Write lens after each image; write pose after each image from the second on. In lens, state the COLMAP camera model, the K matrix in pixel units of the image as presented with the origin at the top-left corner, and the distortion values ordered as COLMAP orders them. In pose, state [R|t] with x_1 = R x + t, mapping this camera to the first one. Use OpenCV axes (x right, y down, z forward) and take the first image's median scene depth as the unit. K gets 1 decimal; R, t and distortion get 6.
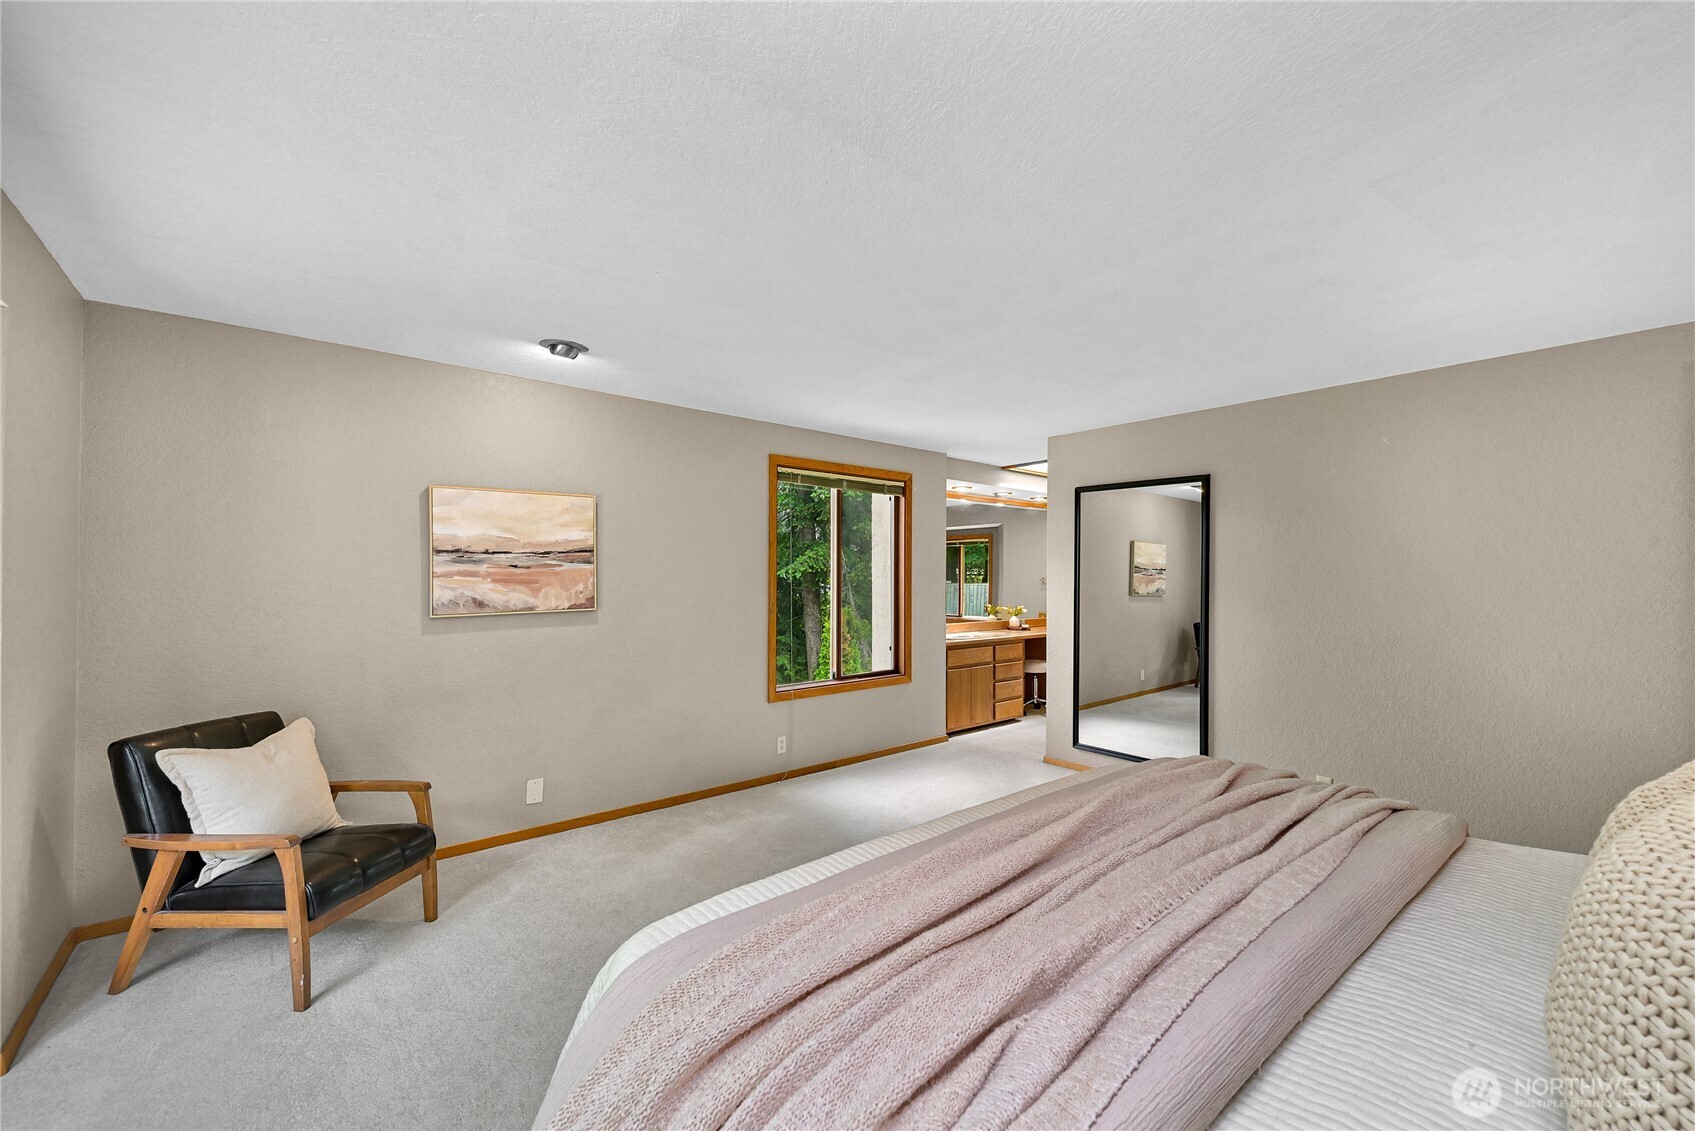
lens RADIAL K [[682.3, 0, 854.9], [0, 682.3, 569.4], [0, 0, 1]] dist [-0.002551, 0.000198]
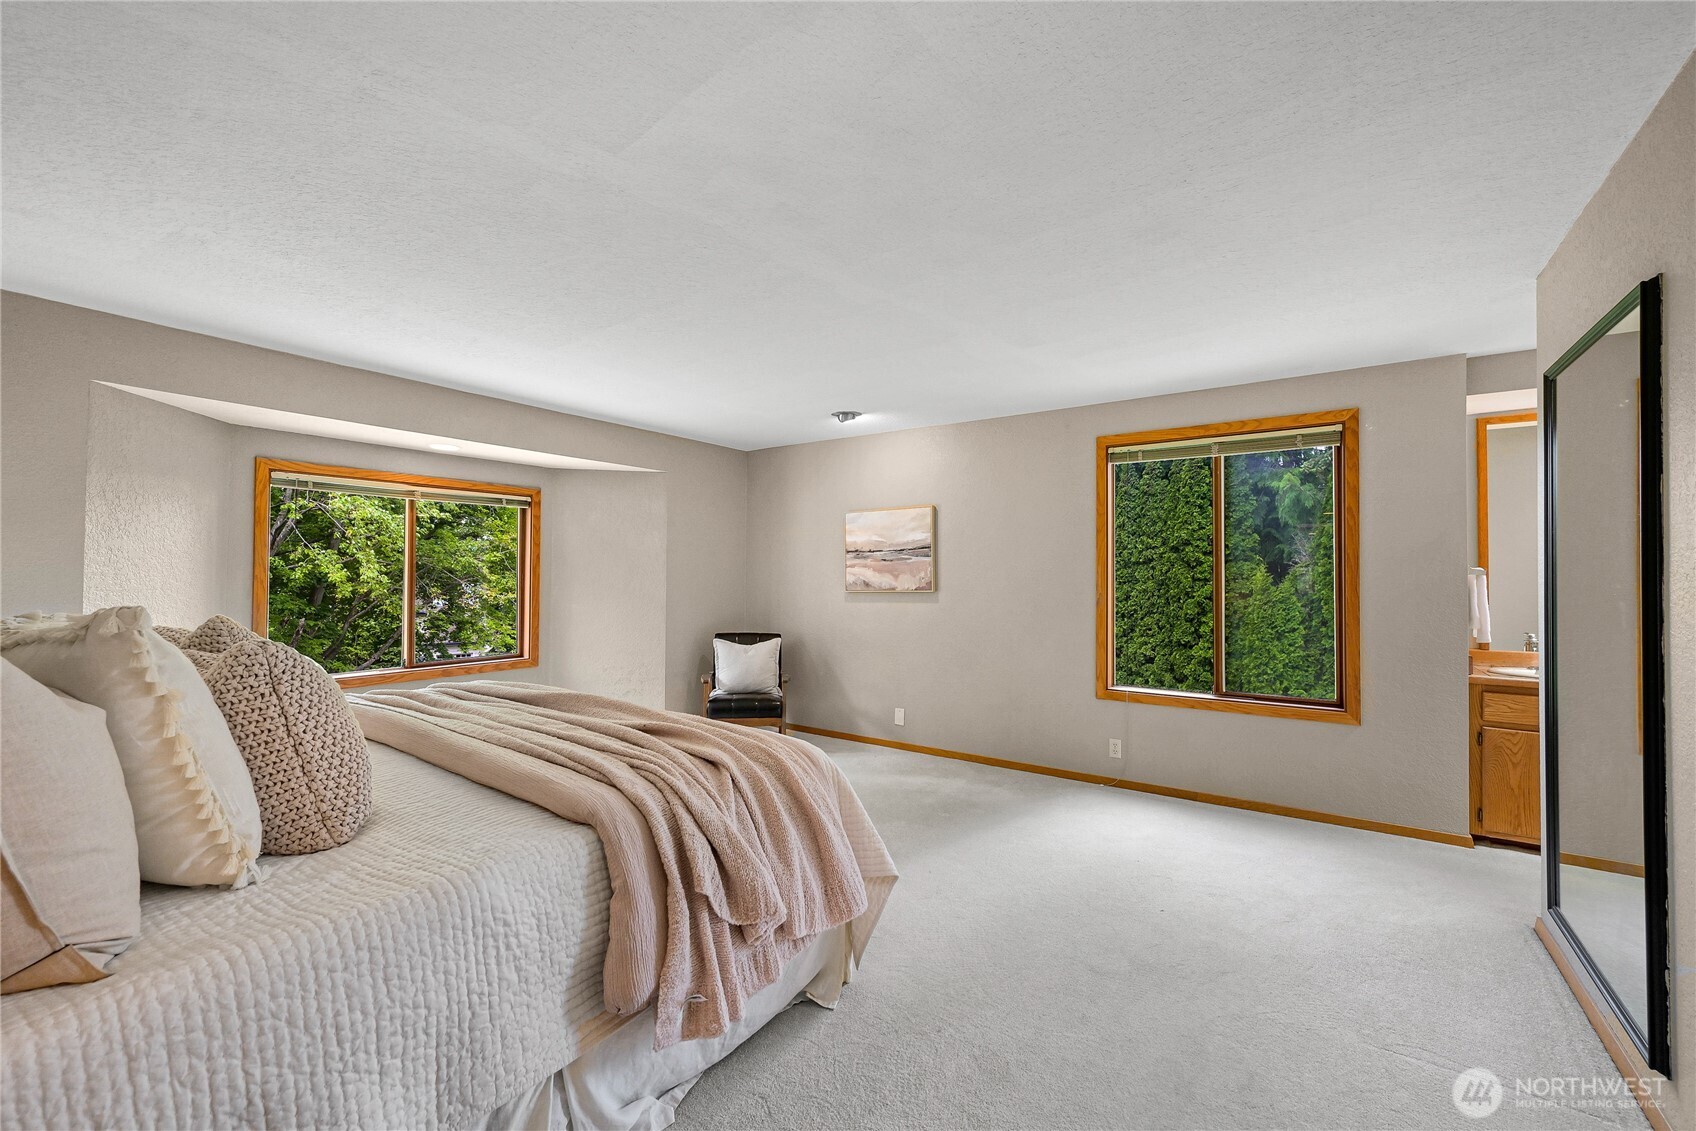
lens RADIAL K [[682.7, 0, 853.7], [0, 682.7, 570.6], [0, 0, 1]] dist [-0.002551, 0.000198]
pose [[0.247252, -0.008187, -0.968917, 0.914890], [0.004033, 0.999964, -0.007420, 0.029089], [0.968943, -0.002073, 0.247276, 0.560295]]
